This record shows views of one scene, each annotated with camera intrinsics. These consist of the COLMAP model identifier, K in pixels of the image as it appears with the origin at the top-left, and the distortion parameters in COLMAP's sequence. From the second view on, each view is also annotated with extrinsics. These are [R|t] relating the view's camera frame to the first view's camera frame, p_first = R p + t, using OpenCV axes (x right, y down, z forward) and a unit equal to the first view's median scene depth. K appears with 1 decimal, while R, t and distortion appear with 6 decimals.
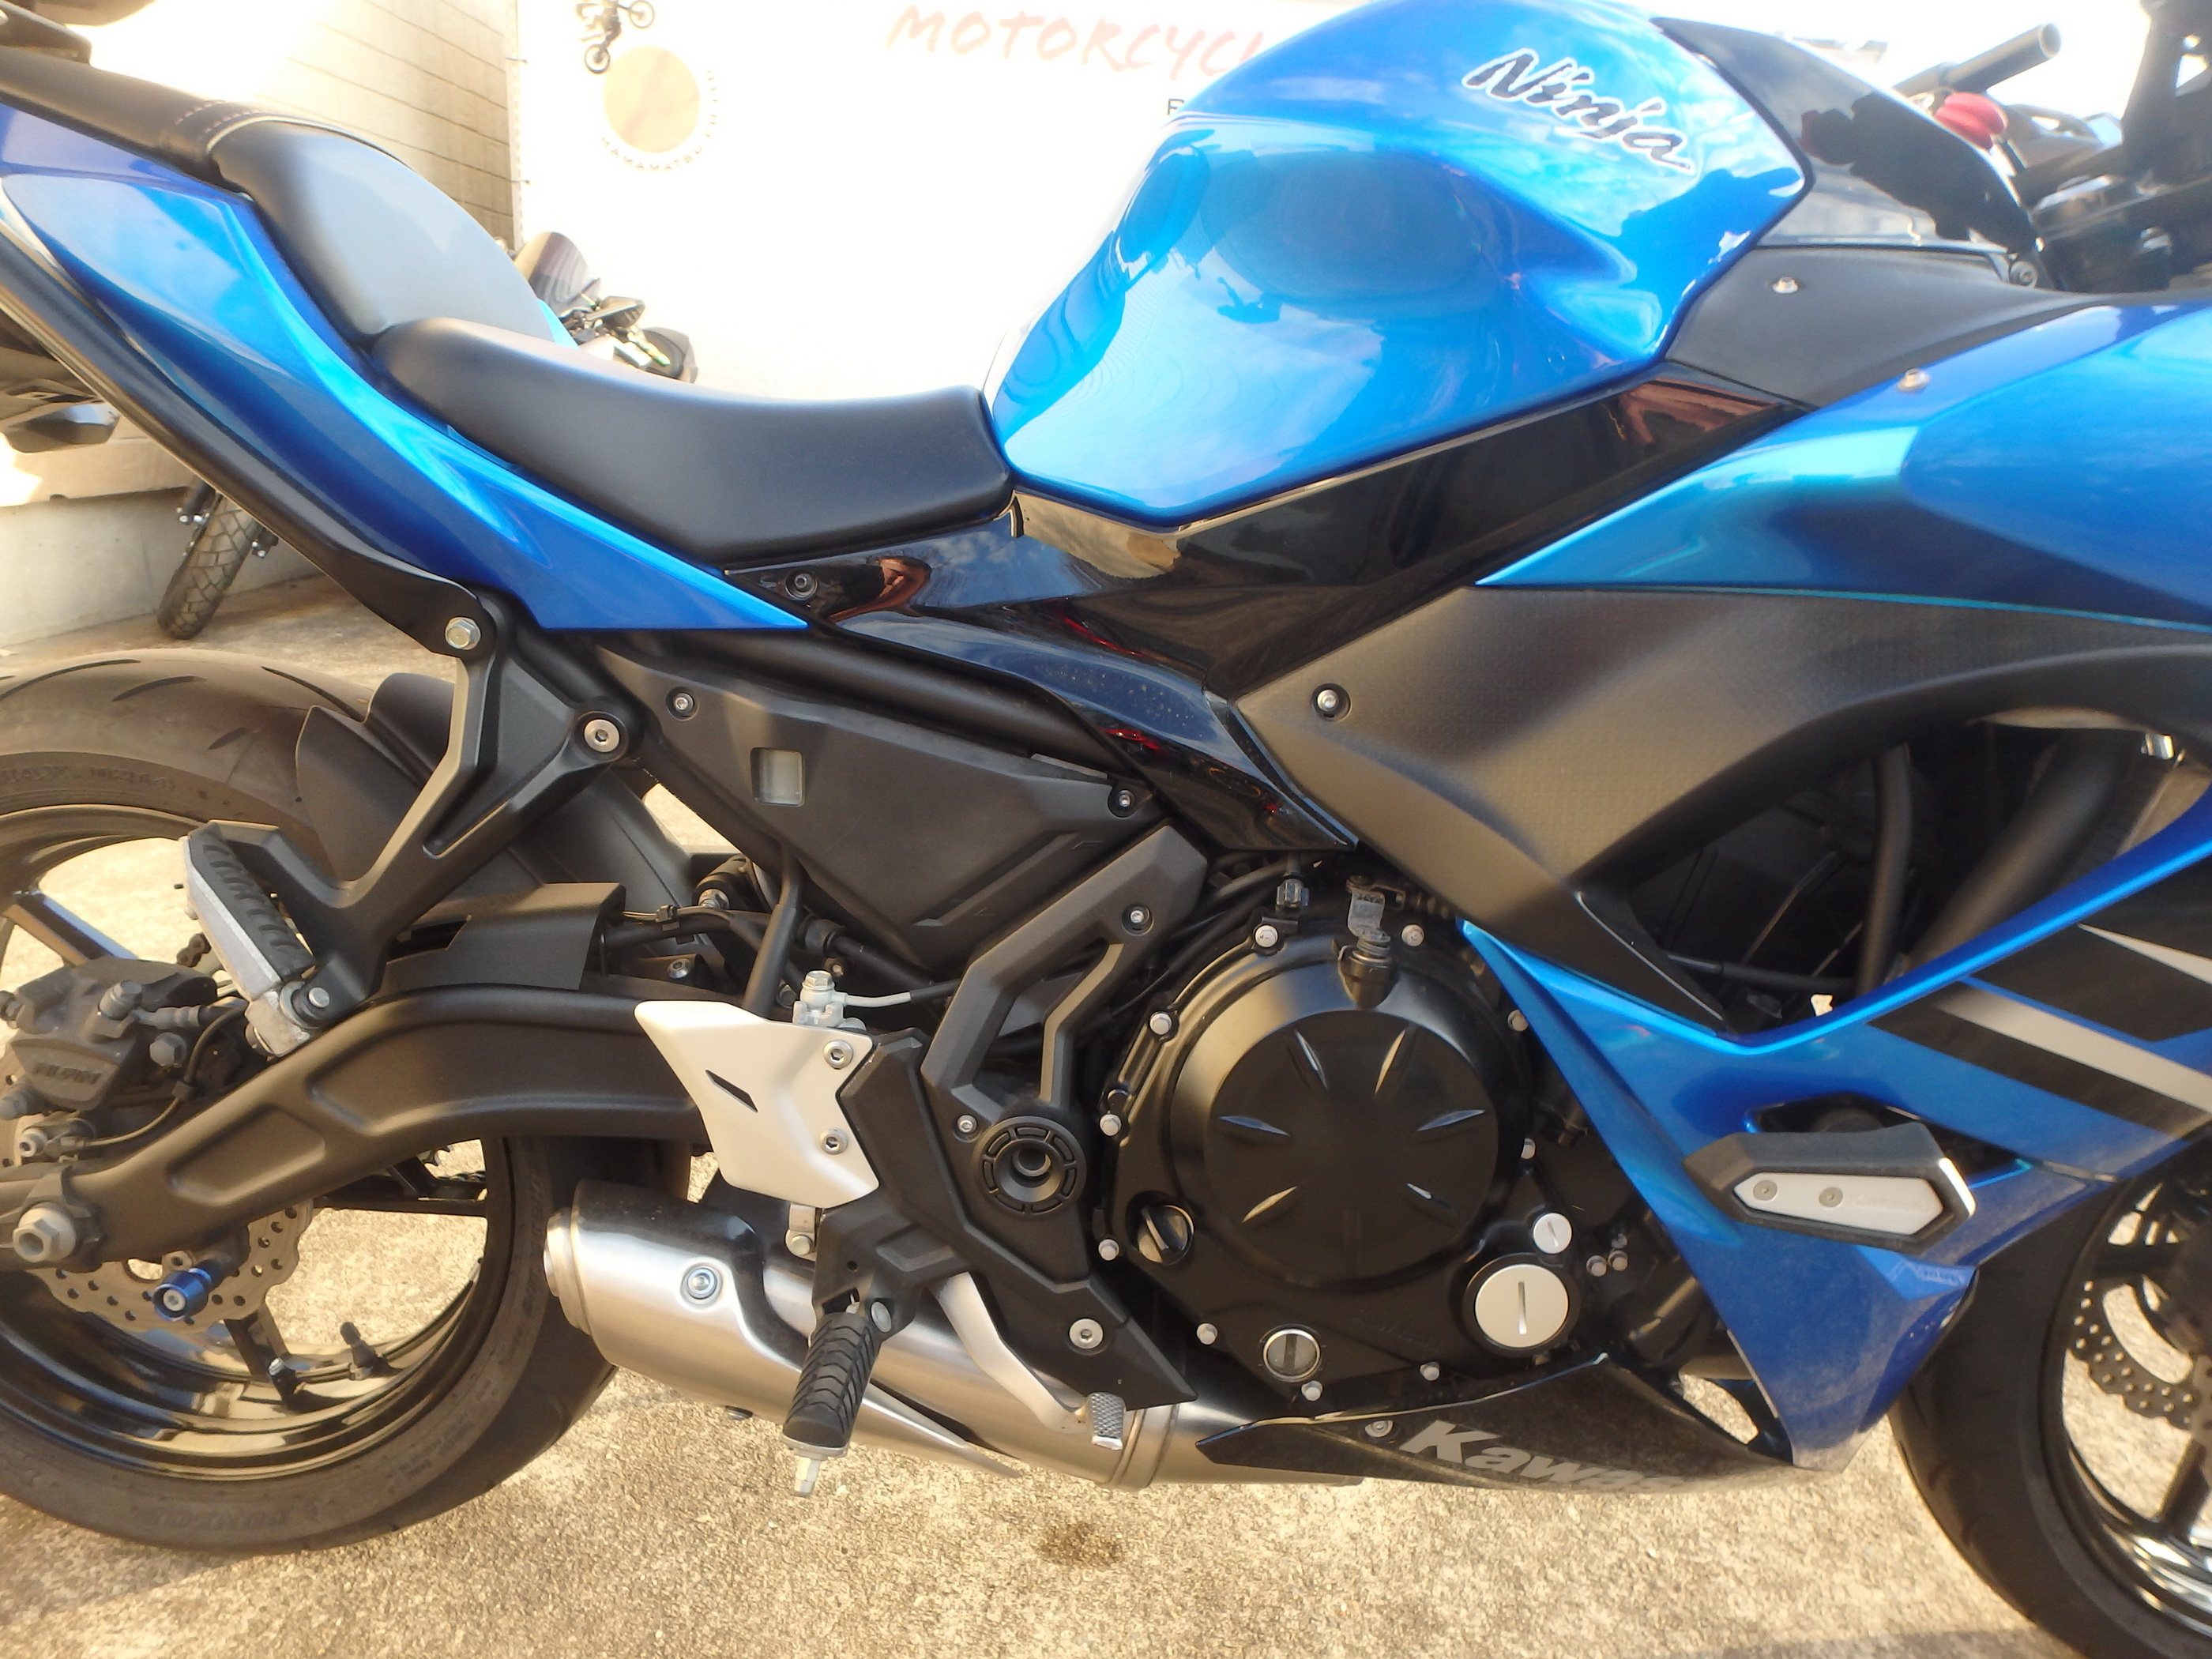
lens RADIAL K [[1386.4, 0, 1103.0], [0, 1386.4, 808.1], [0, 0, 1]] dist [-0.044149, 0.008502]
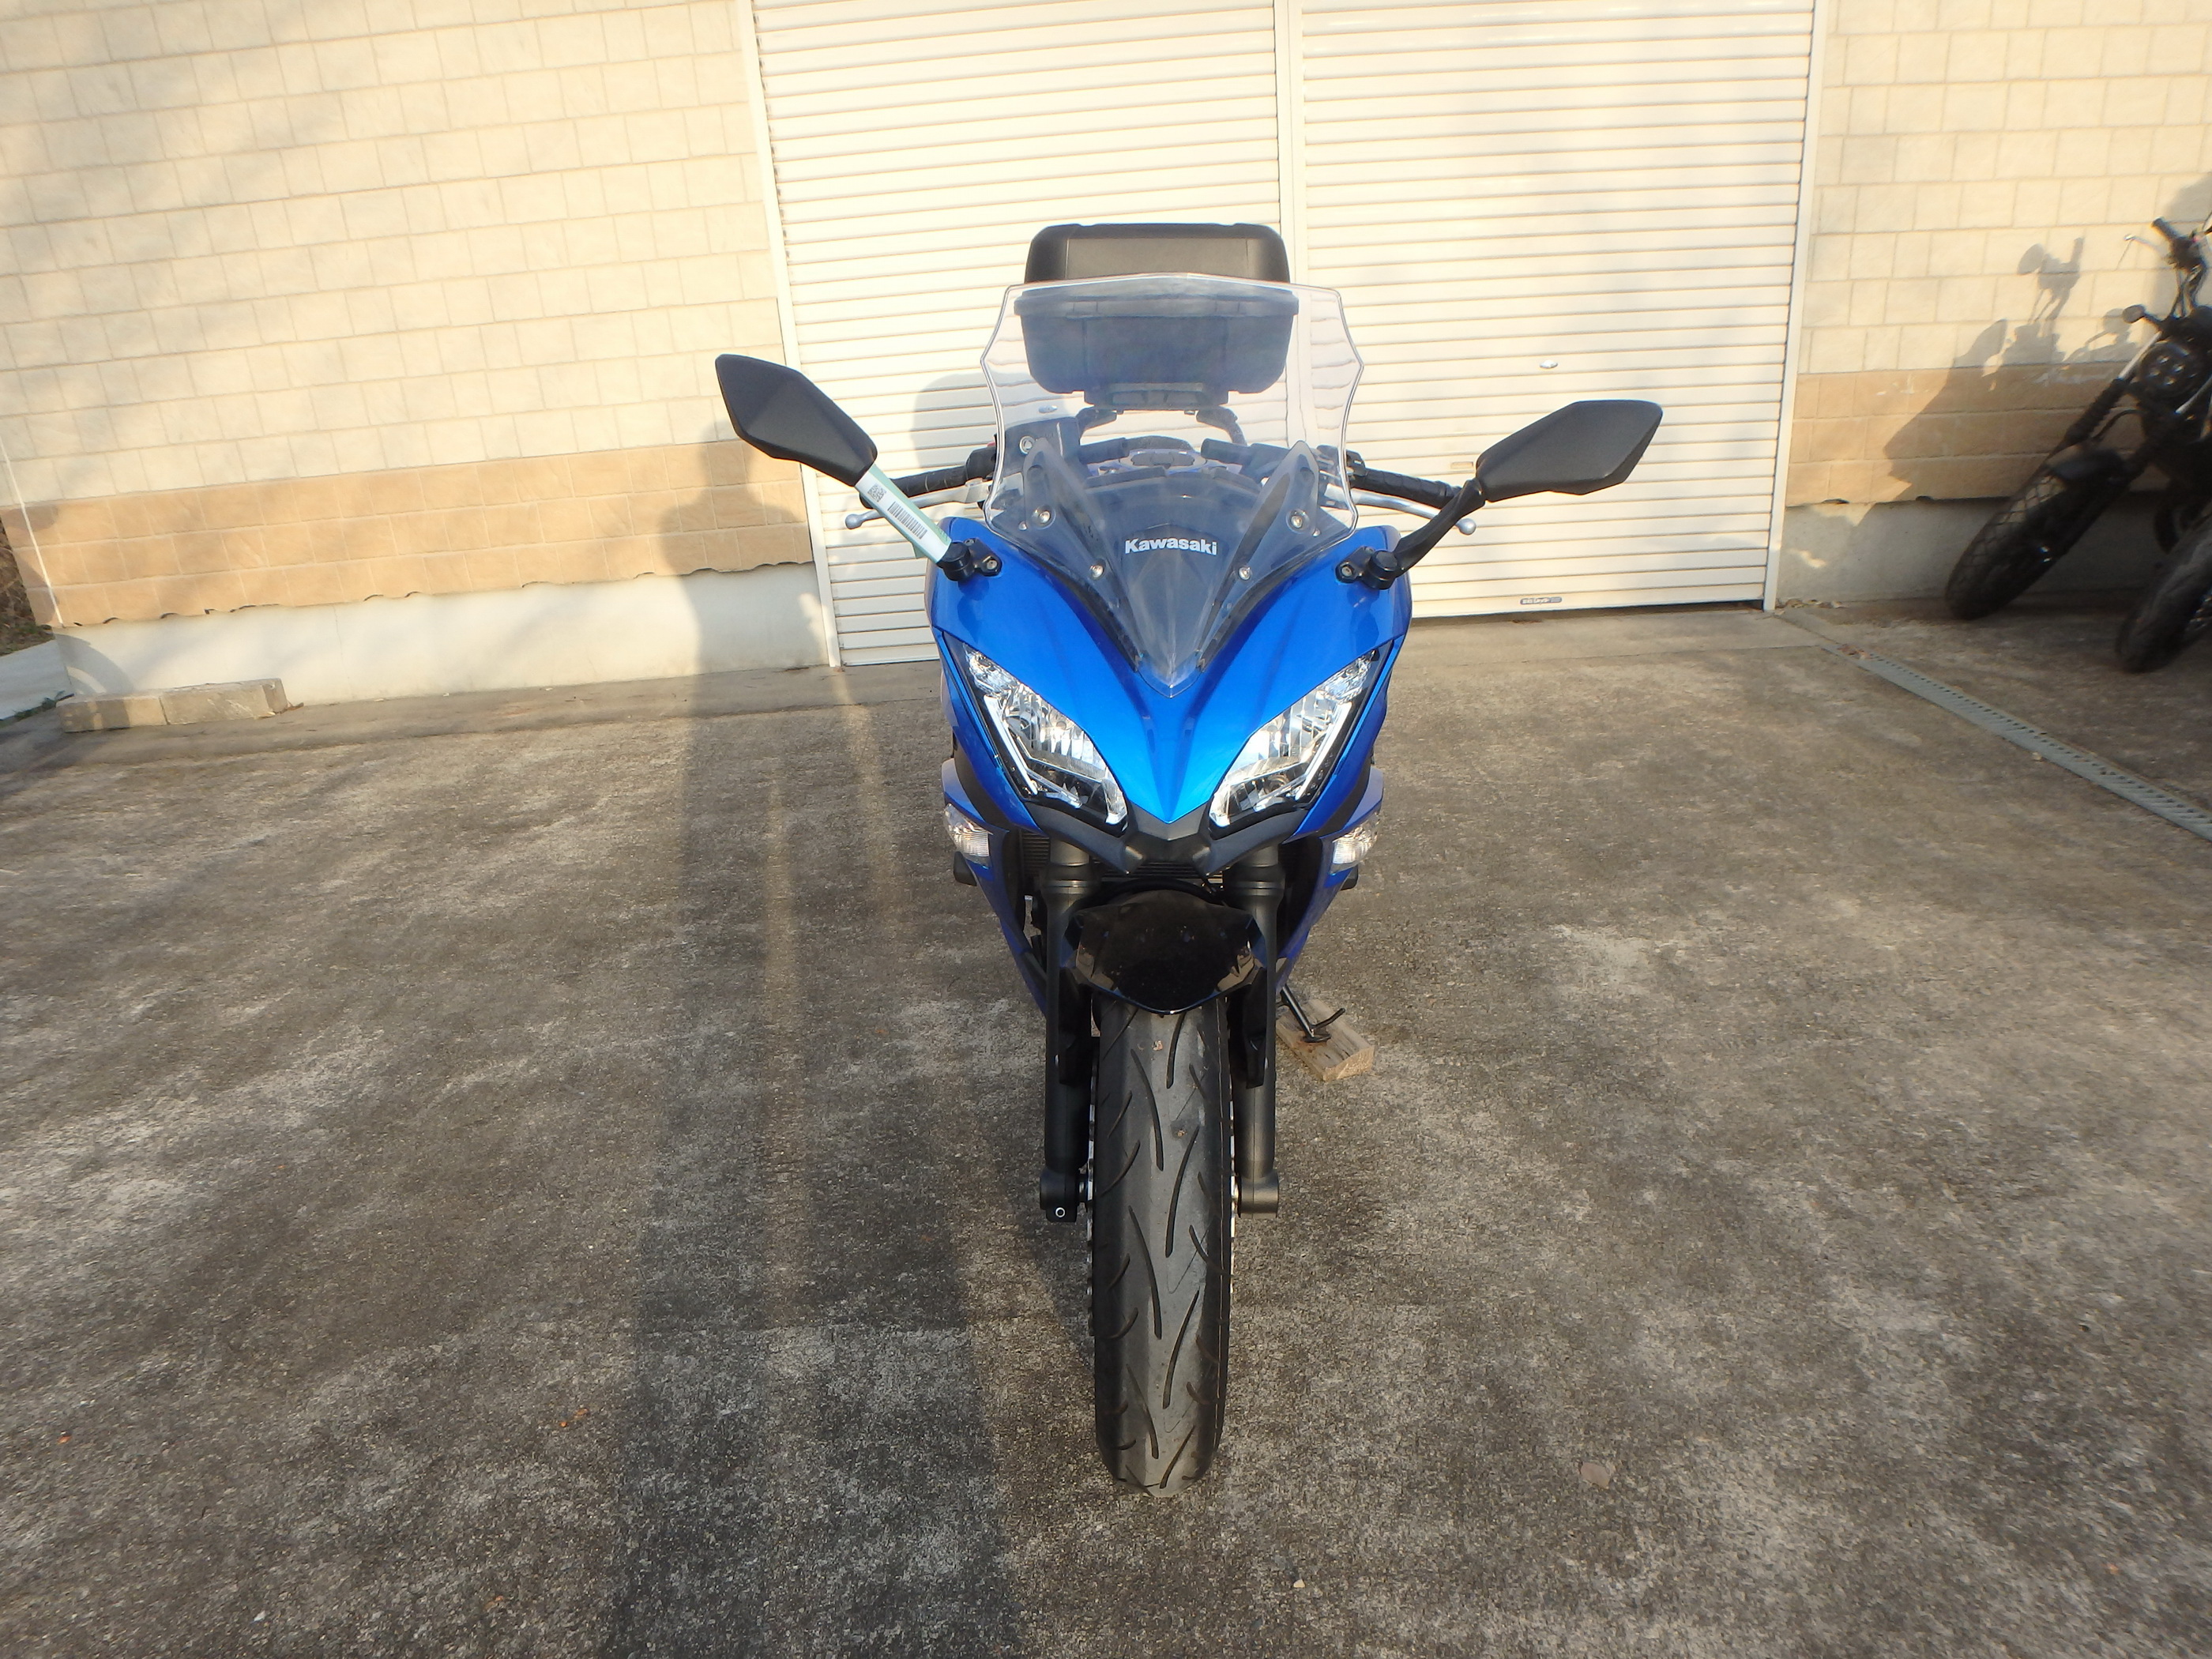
lens RADIAL K [[1386.4, 0, 1112.6], [0, 1386.4, 846.0], [0, 0, 1]] dist [-0.044149, 0.008502]
pose [[0.026675, 0.313775, -0.949122, 2.405833], [-0.231500, 0.925588, 0.299489, -0.531624], [0.972469, 0.211733, 0.097329, 0.676767]]
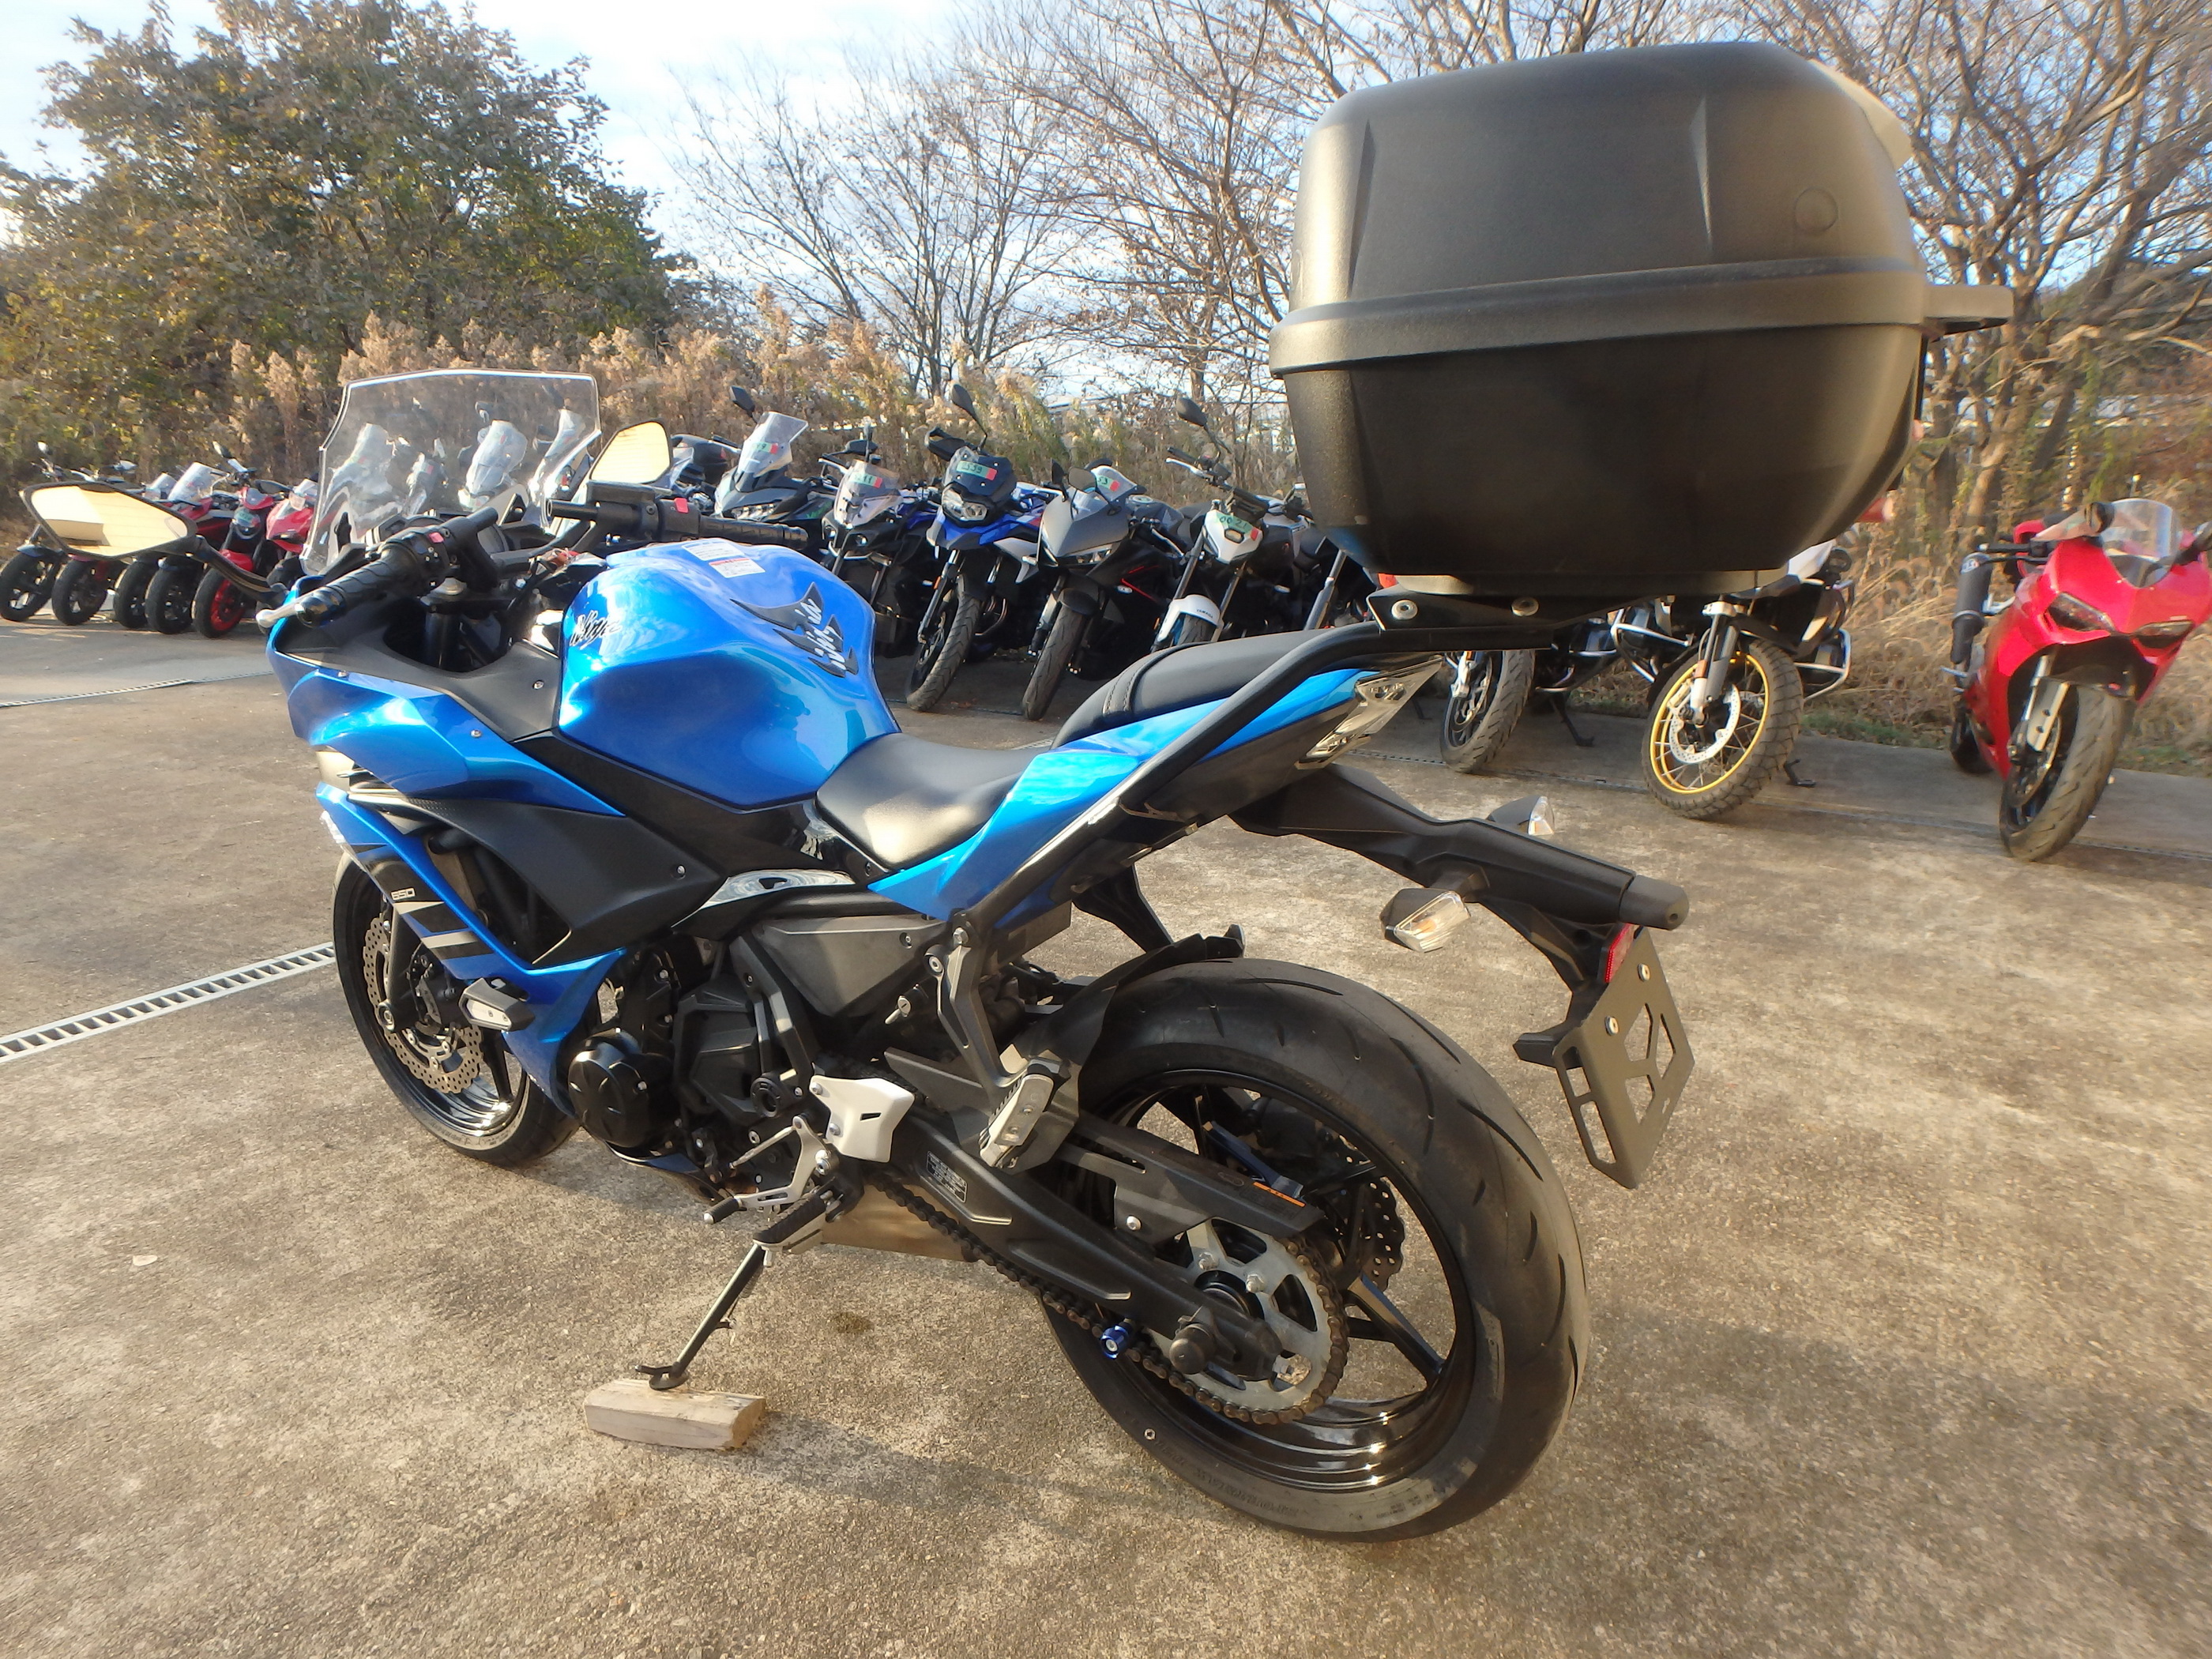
lens RADIAL K [[1386.4, 0, 1104.4], [0, 1386.4, 833.6], [0, 0, 1]] dist [-0.044149, 0.008502]
pose [[-0.865951, -0.187605, 0.463609, -1.145363], [0.095918, 0.847473, 0.522101, -1.027049], [-0.490845, 0.496583, -0.715875, 2.037403]]
